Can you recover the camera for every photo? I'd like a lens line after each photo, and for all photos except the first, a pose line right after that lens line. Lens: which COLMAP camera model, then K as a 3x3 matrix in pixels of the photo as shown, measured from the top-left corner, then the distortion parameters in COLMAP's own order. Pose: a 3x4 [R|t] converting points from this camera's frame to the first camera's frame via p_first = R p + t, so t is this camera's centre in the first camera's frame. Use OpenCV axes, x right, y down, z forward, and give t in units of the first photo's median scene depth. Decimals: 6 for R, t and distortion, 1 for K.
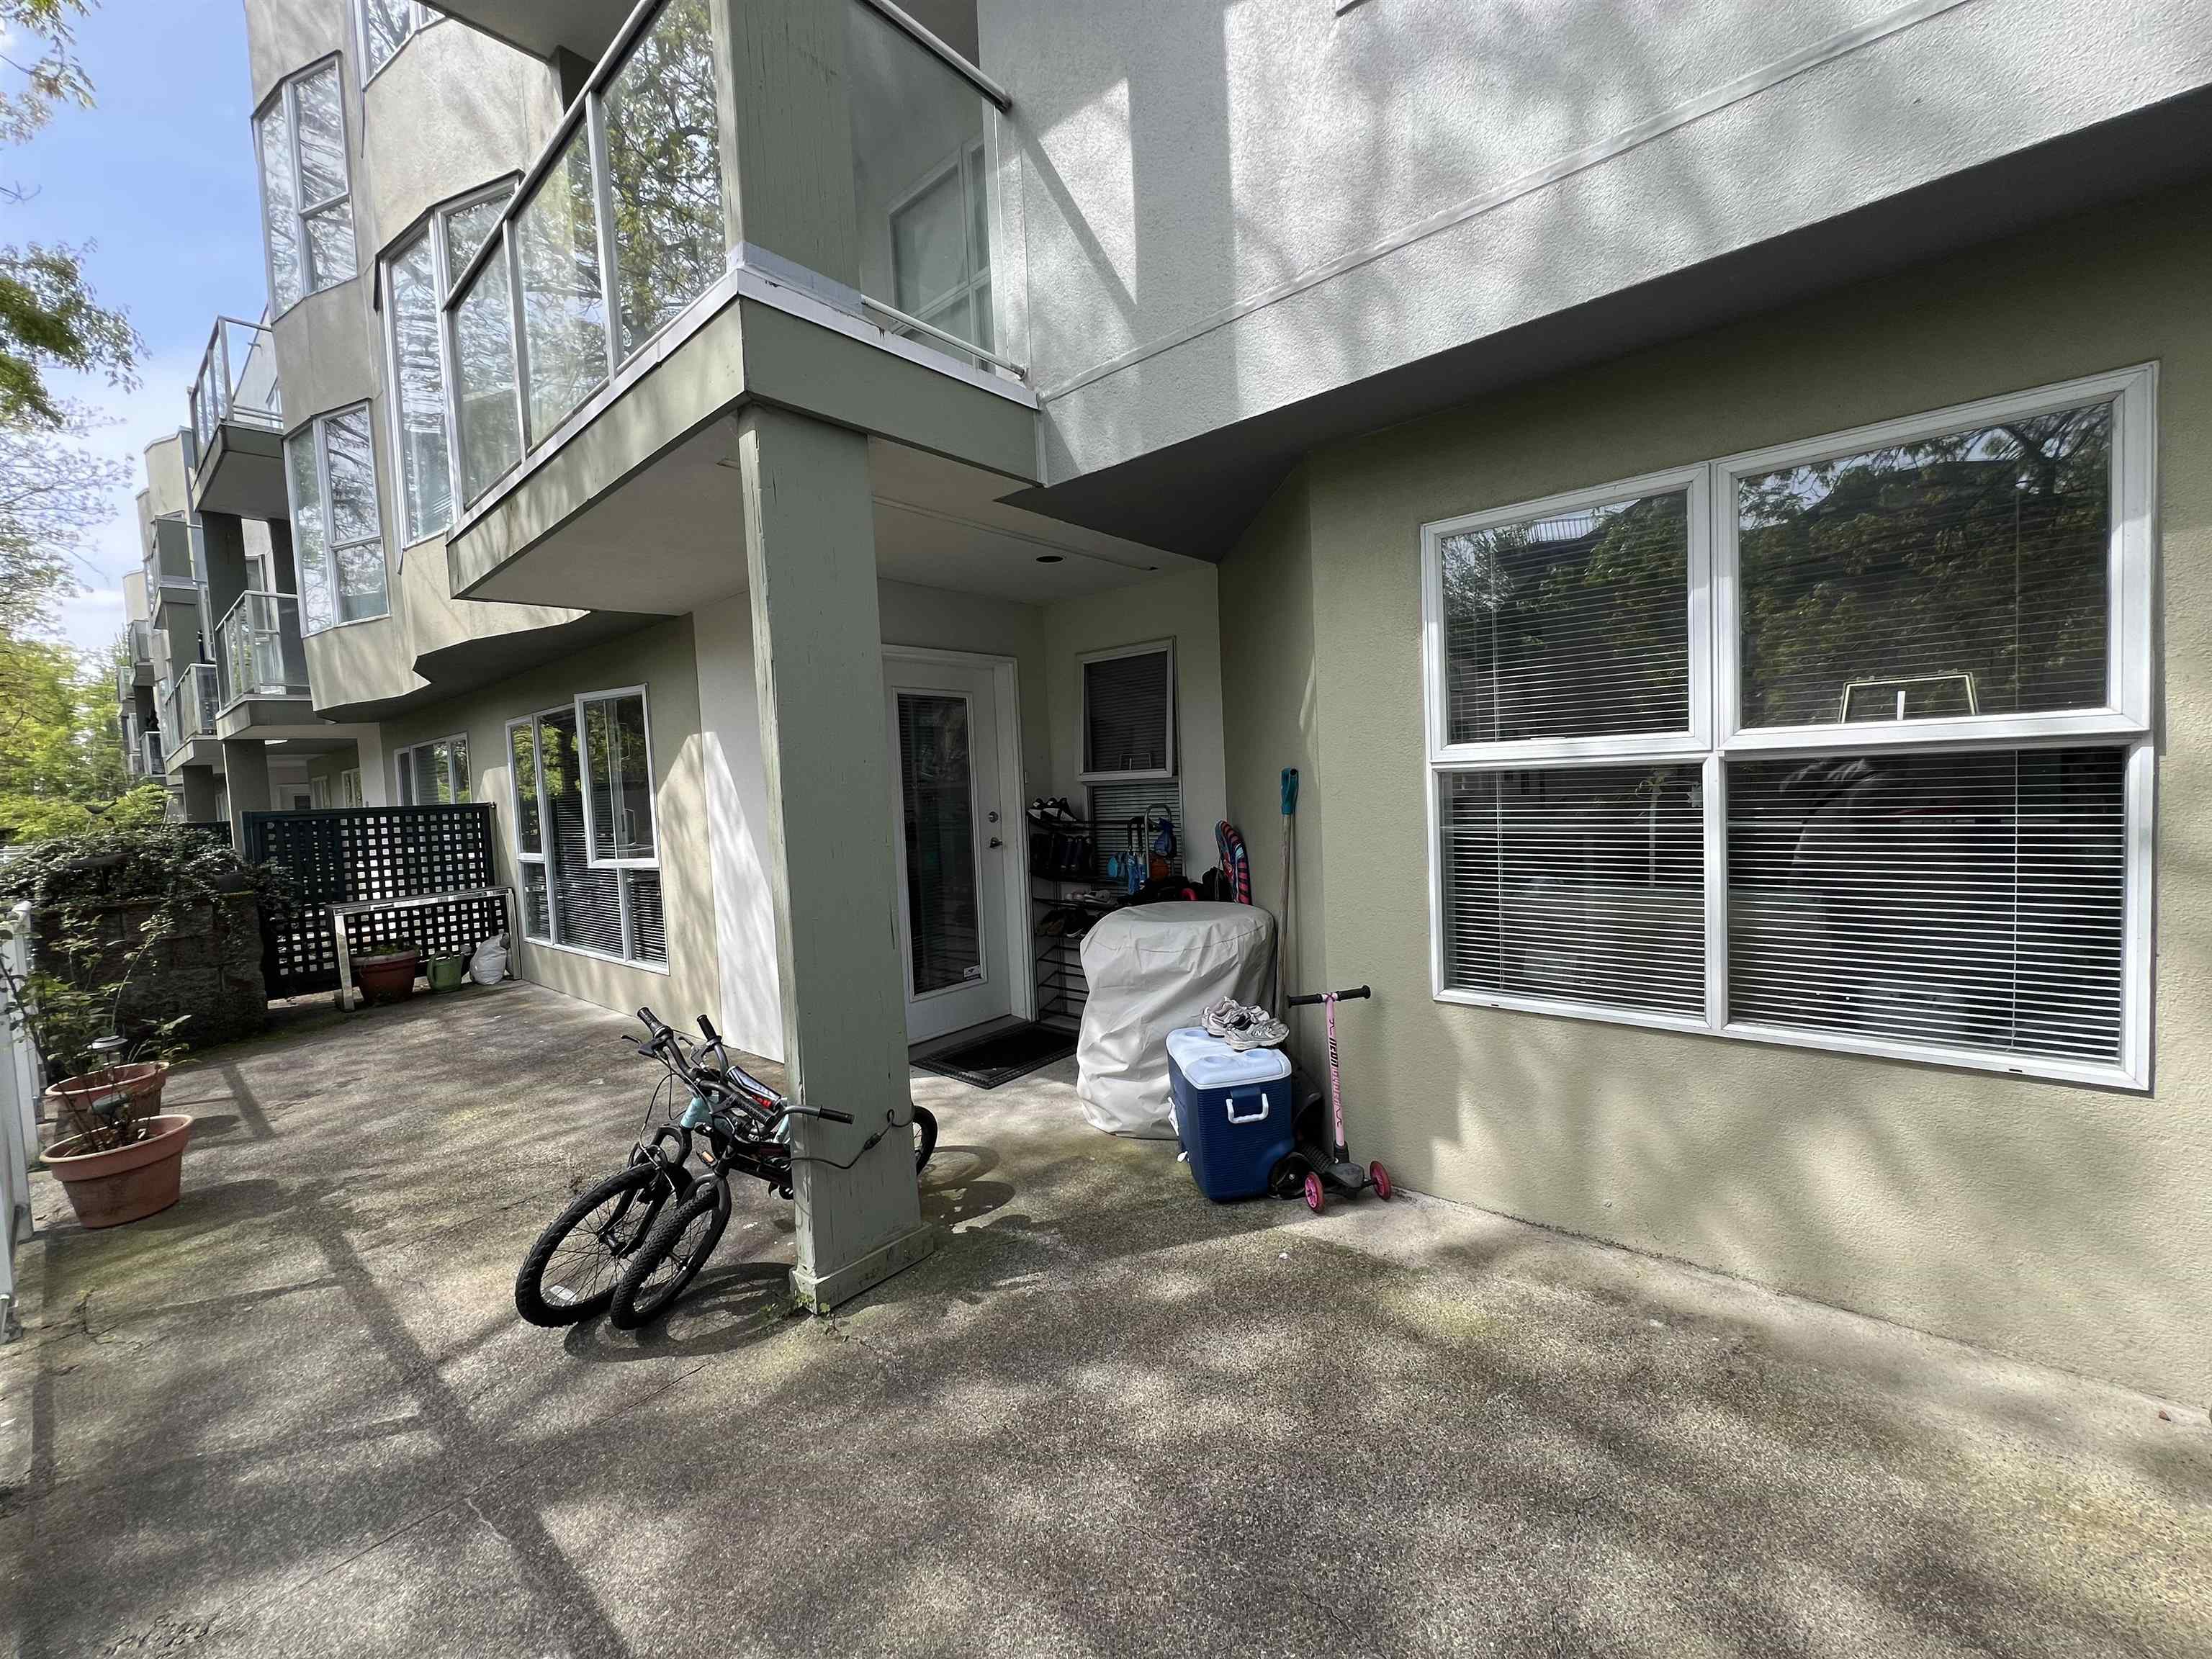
lens RADIAL K [[881.3, 0, 1100.2], [0, 881.3, 826.0], [0, 0, 1]] dist [-0.000905, -0.000036]
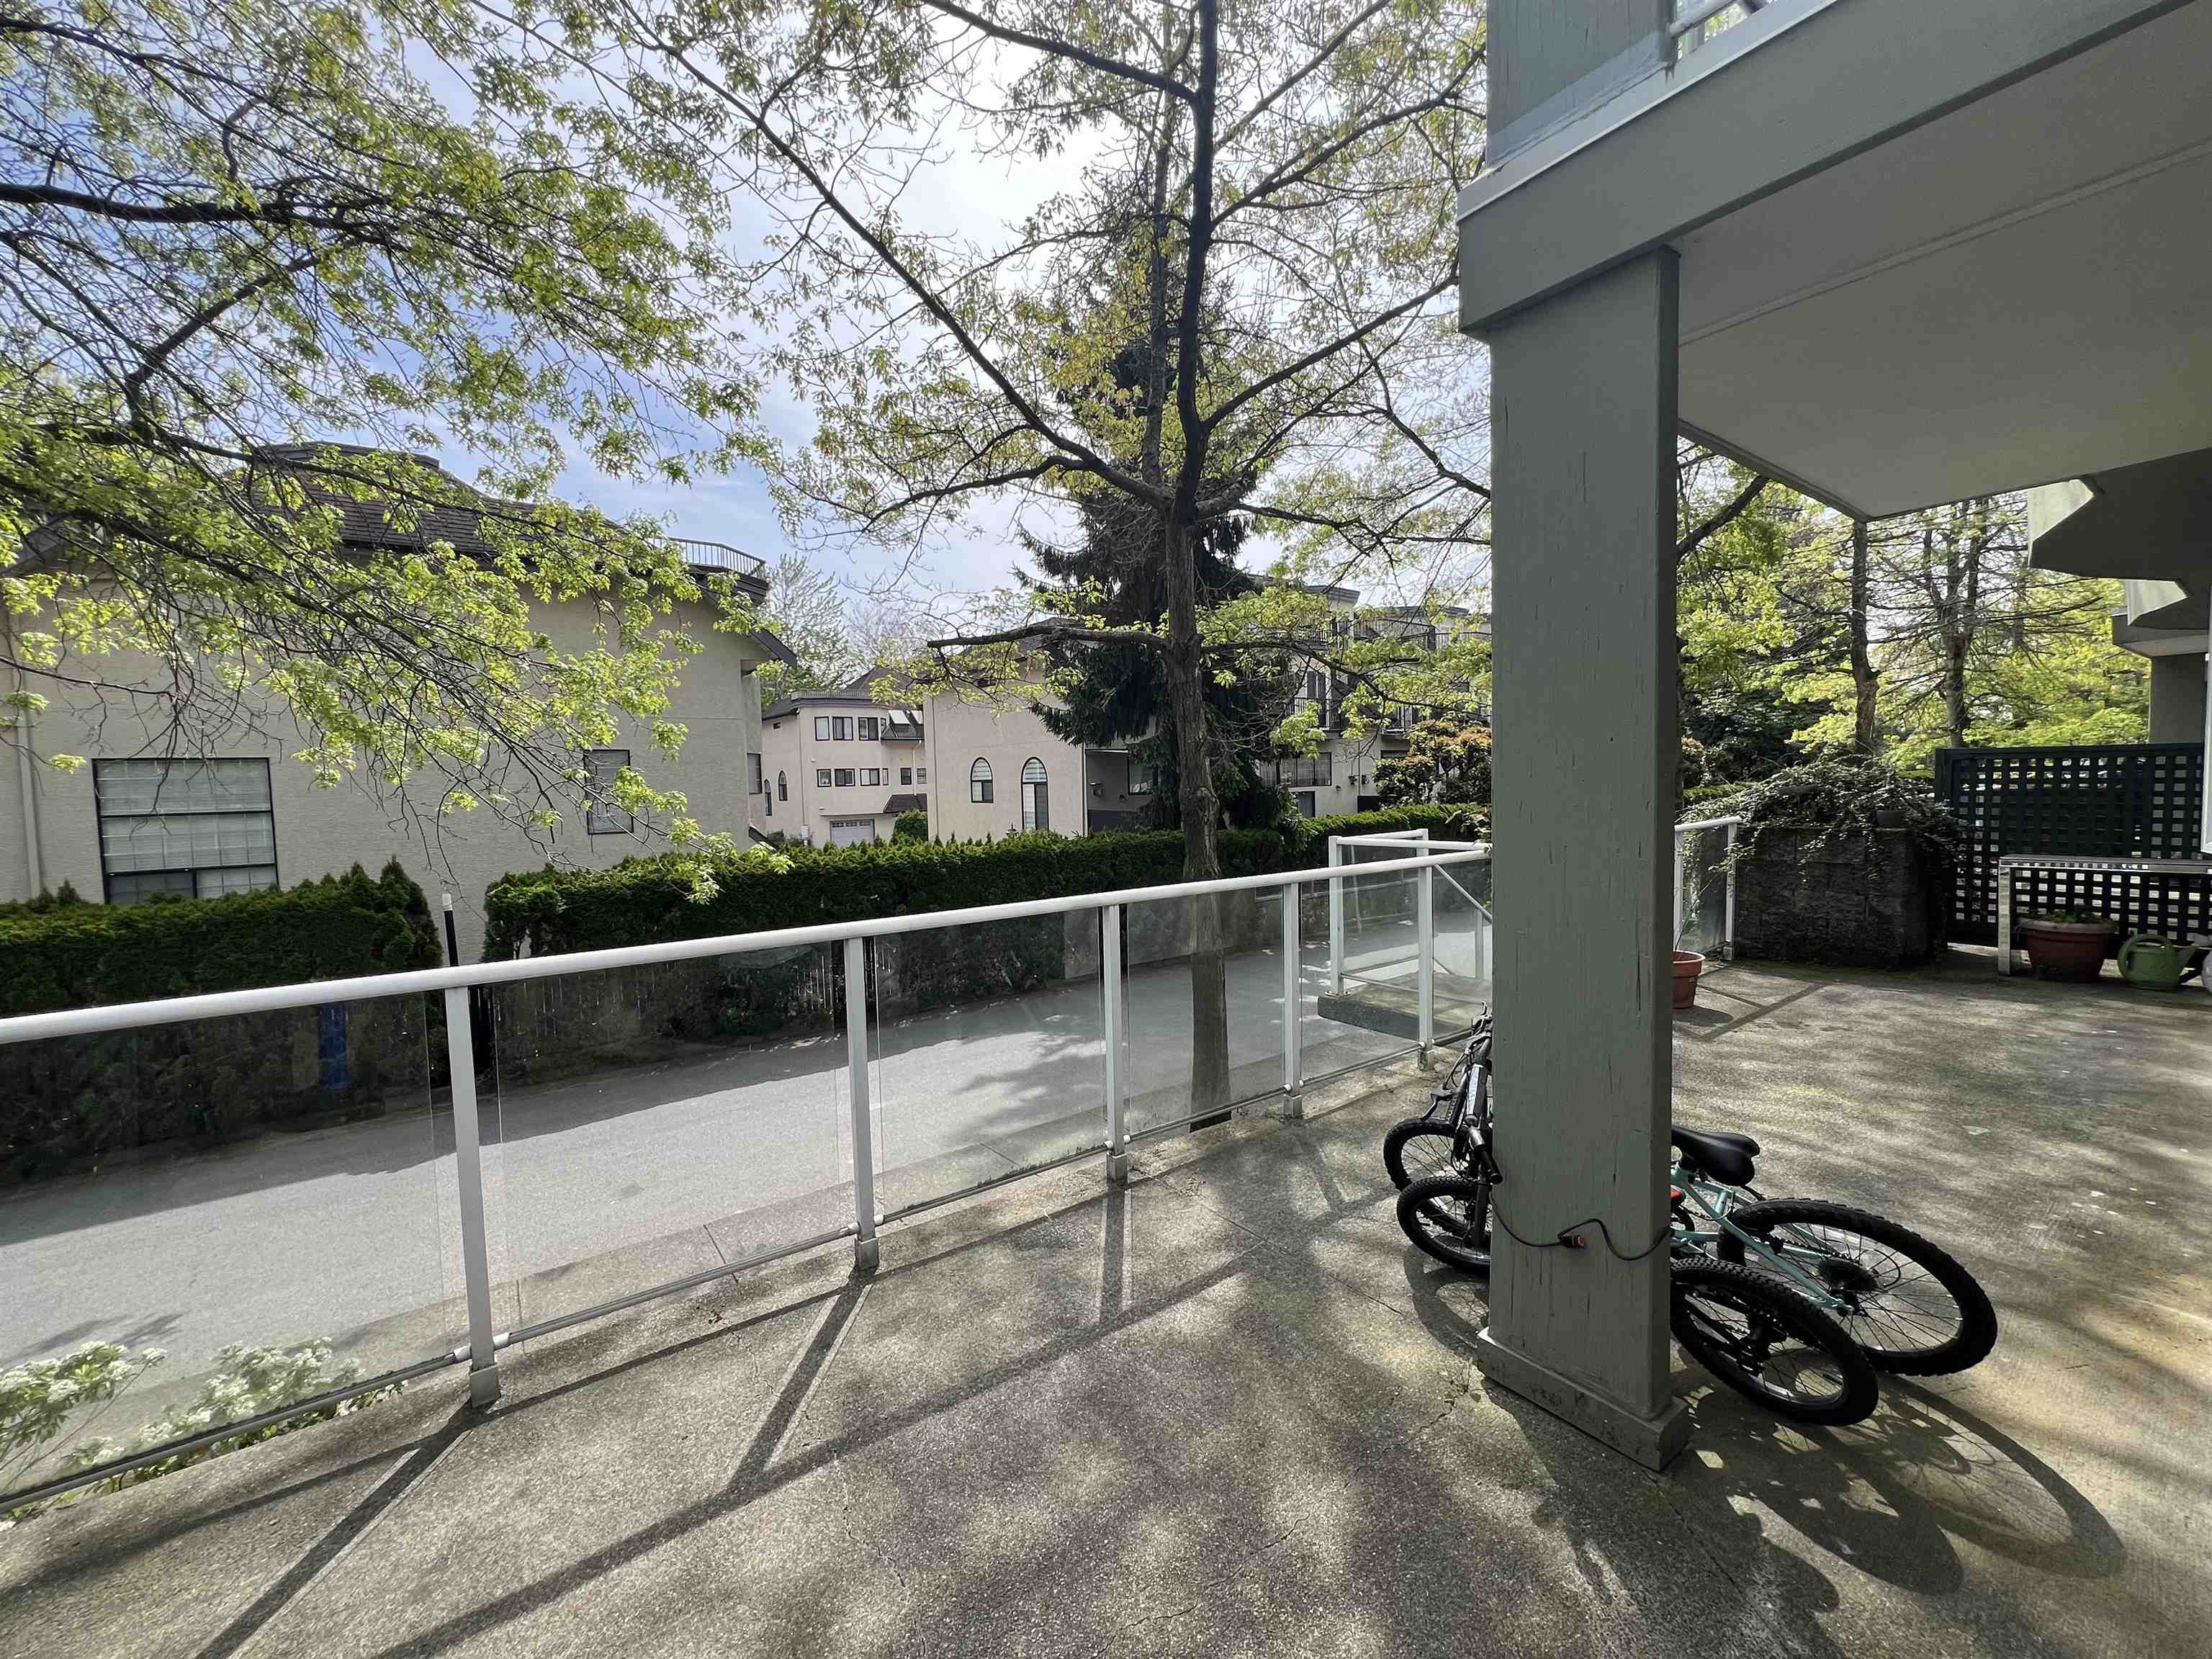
lens RADIAL K [[902.7, 0, 1106.0], [0, 902.7, 829.5], [0, 0, 1]] dist [-0.000054, -0.000138]
pose [[-0.236744, 0.112043, -0.965090, 0.448151], [-0.010004, 0.992994, 0.117736, -0.066858], [0.971521, 0.037528, -0.233965, 0.638681]]
